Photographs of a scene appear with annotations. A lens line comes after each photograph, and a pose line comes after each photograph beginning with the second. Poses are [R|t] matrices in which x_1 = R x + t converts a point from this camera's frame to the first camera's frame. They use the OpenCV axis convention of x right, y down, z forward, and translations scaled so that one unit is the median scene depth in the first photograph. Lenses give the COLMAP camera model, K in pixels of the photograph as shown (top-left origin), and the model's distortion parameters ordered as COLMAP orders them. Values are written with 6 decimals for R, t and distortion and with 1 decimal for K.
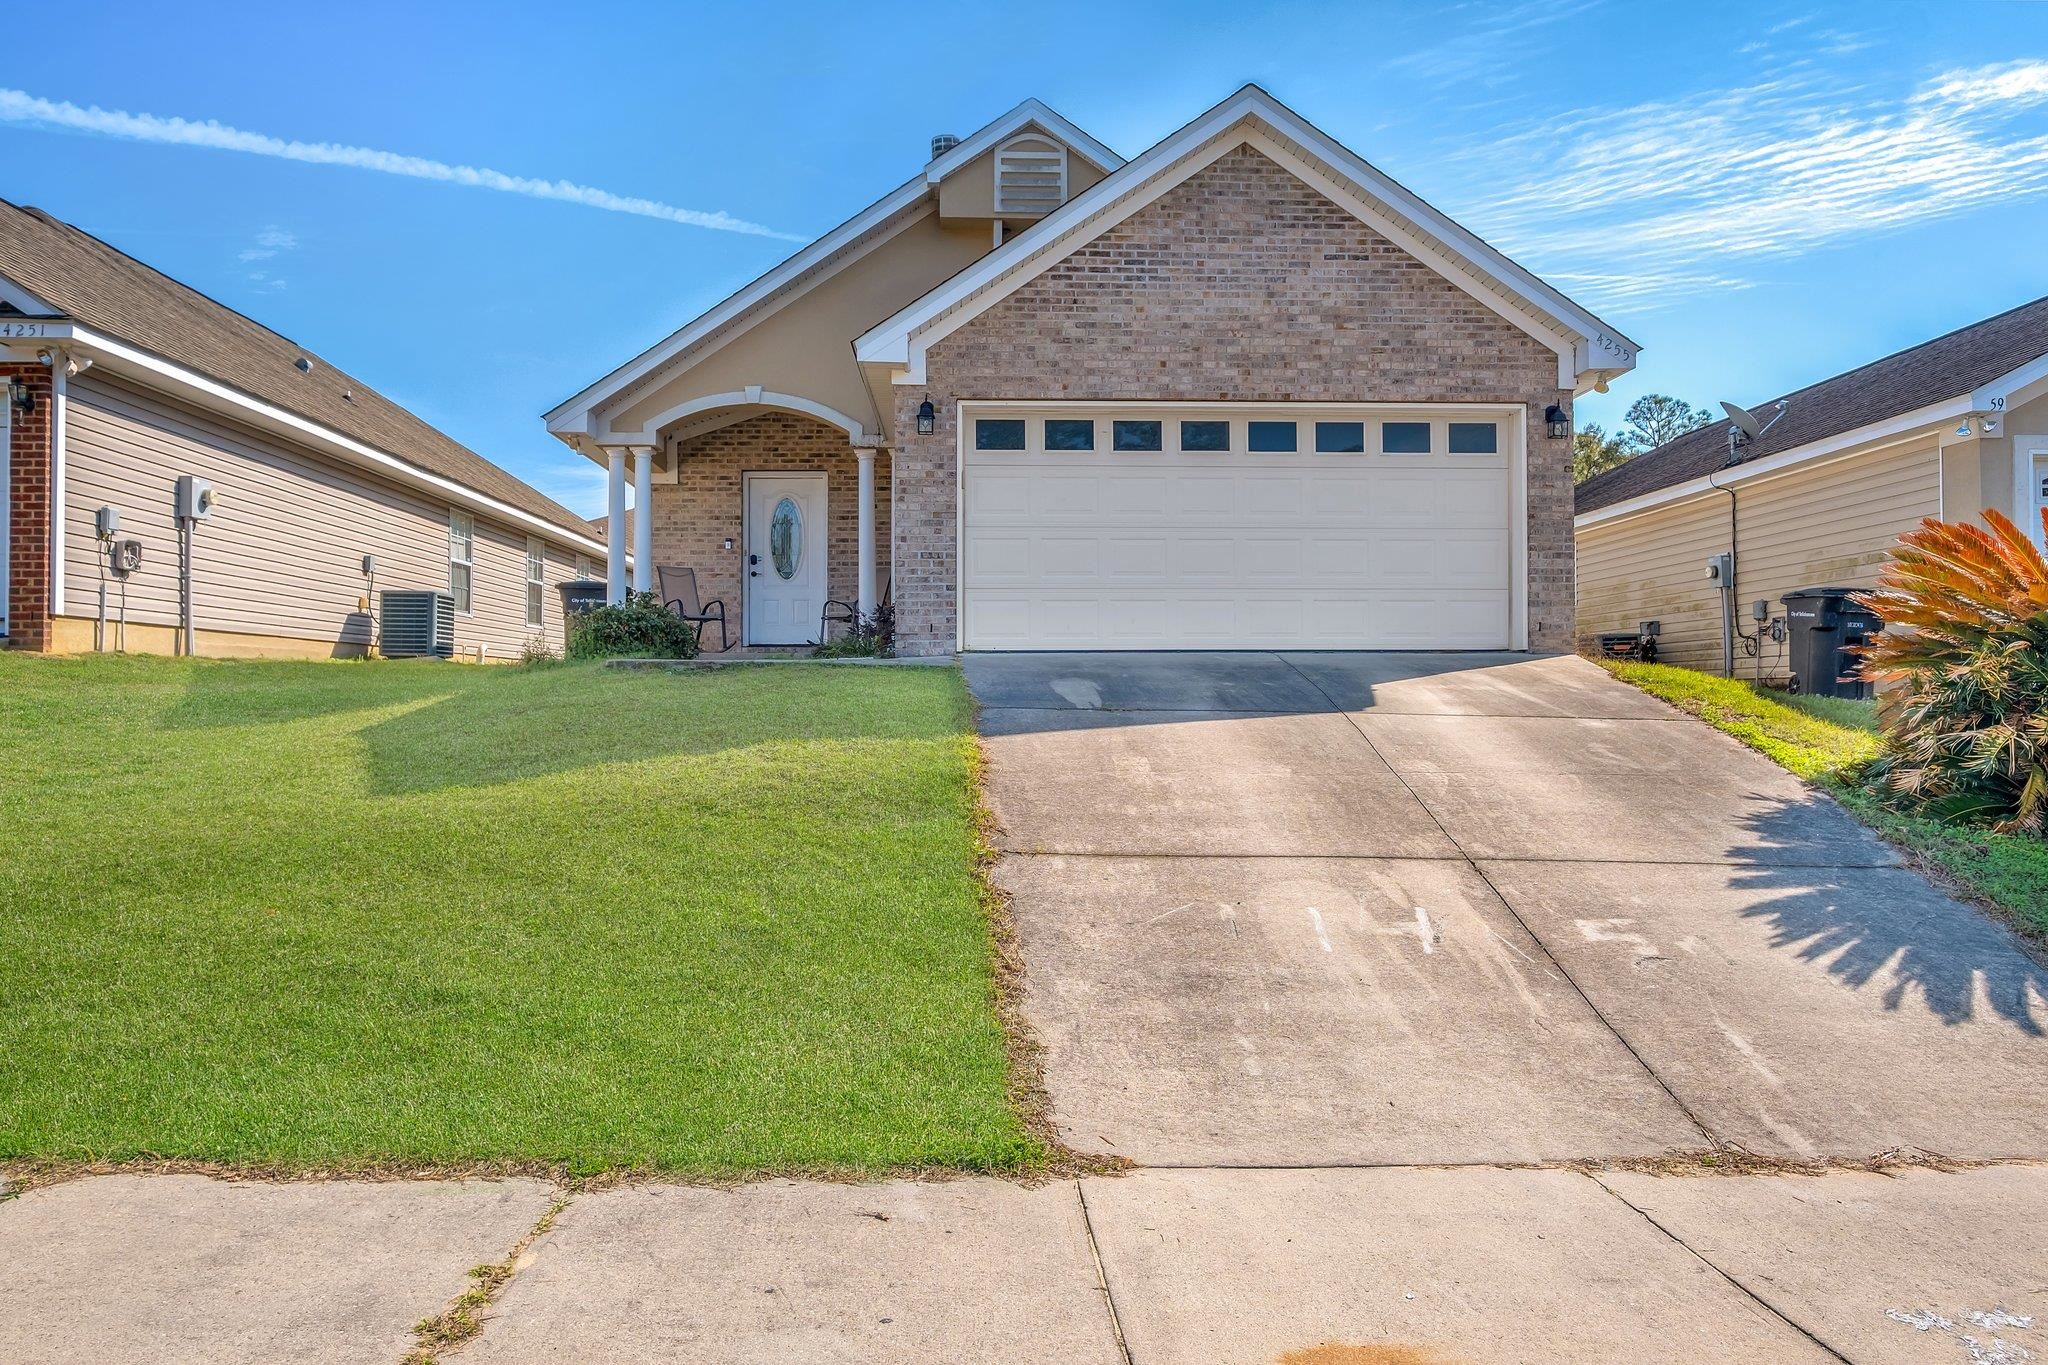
lens RADIAL K [[1370.4, 0, 1021.5], [0, 1370.4, 681.7], [0, 0, 1]] dist [-0.007740, 0.001165]
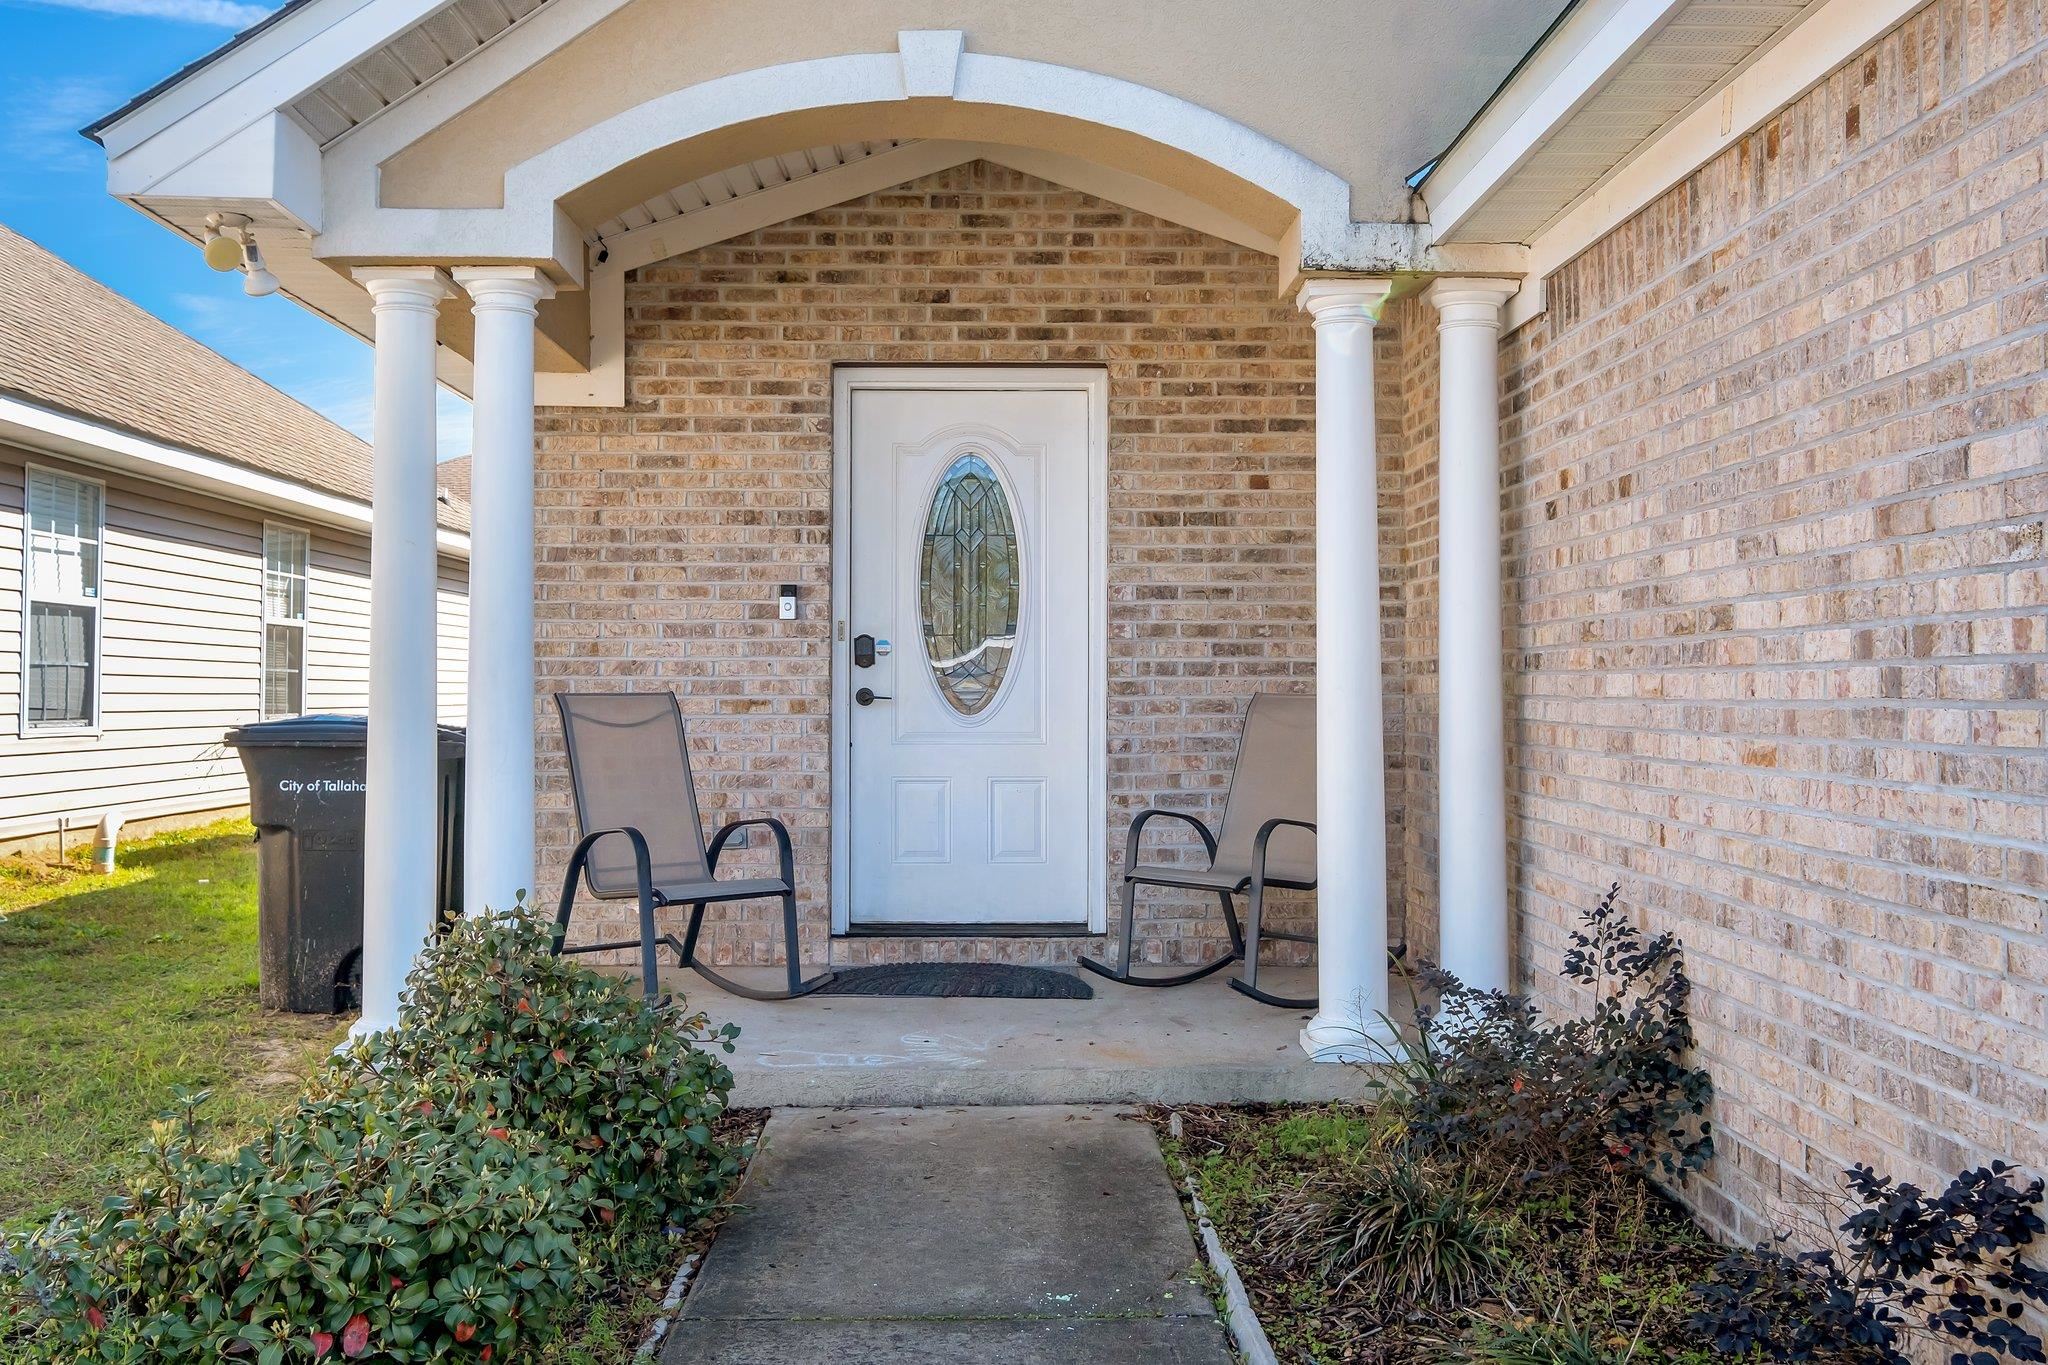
lens RADIAL K [[1848.7, 0, 1018.0], [0, 1848.7, 668.7], [0, 0, 1]] dist [-0.003027, 0.000000]
pose [[0.999856, 0.005795, -0.015963, -0.204601], [-0.005796, 0.999983, -0.000042, -0.113276], [0.015963, 0.000134, 0.999873, 0.770911]]
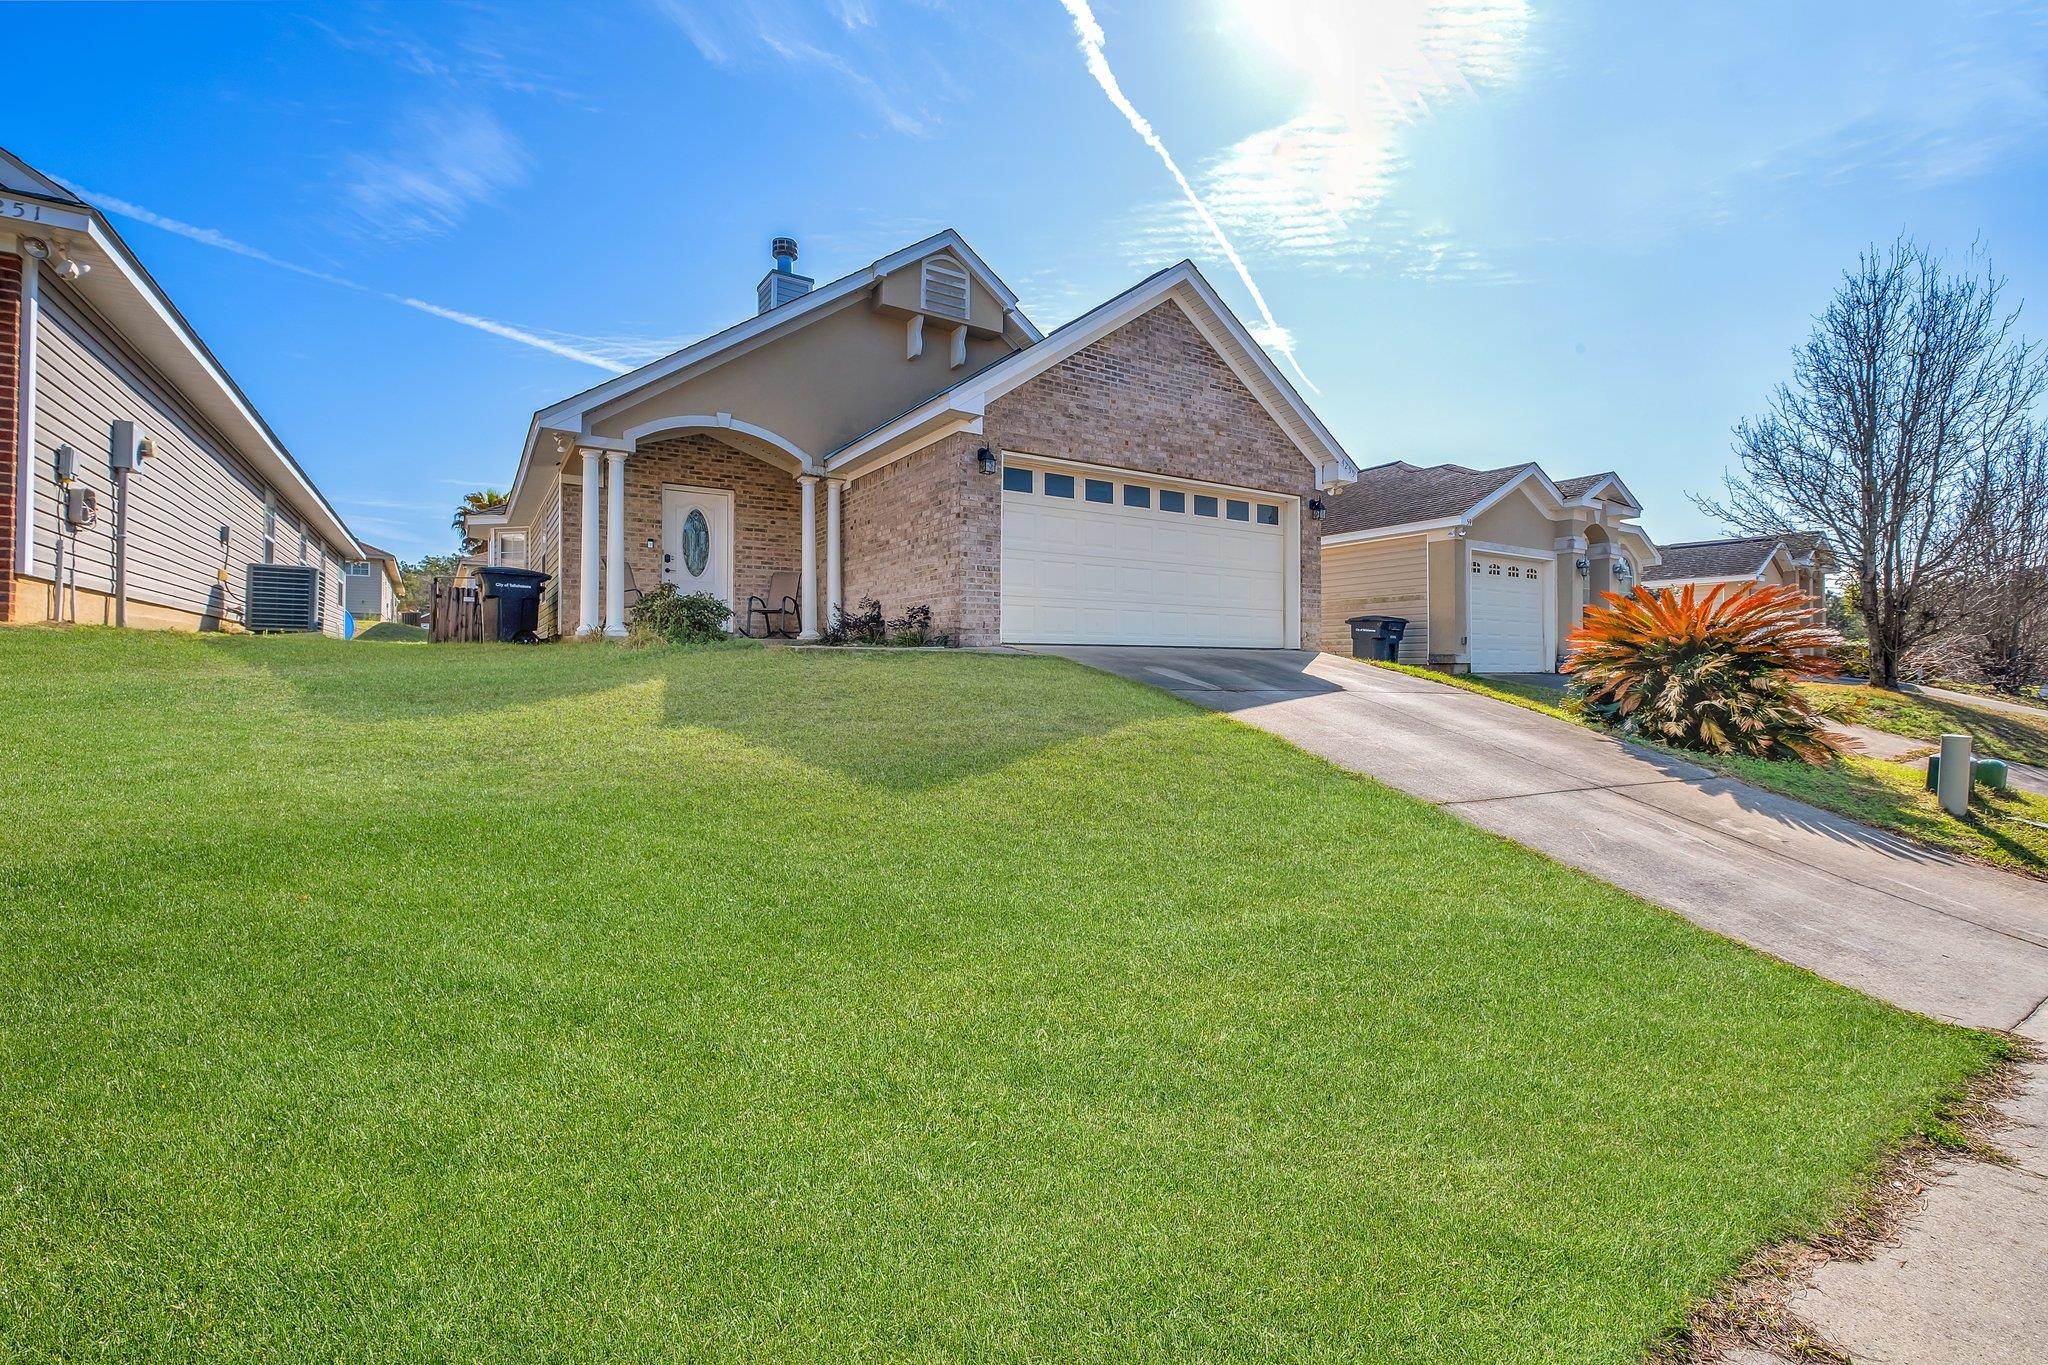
lens RADIAL K [[895.6, 0, 1003.1], [0, 895.6, 652.3], [0, 0, 1]] dist [-0.000709, 0.000186]
pose [[0.867618, 0.014738, 0.497013, -0.435130], [-0.011527, 0.999888, -0.009527, -0.005226], [-0.497098, 0.002536, 0.867691, 0.246615]]
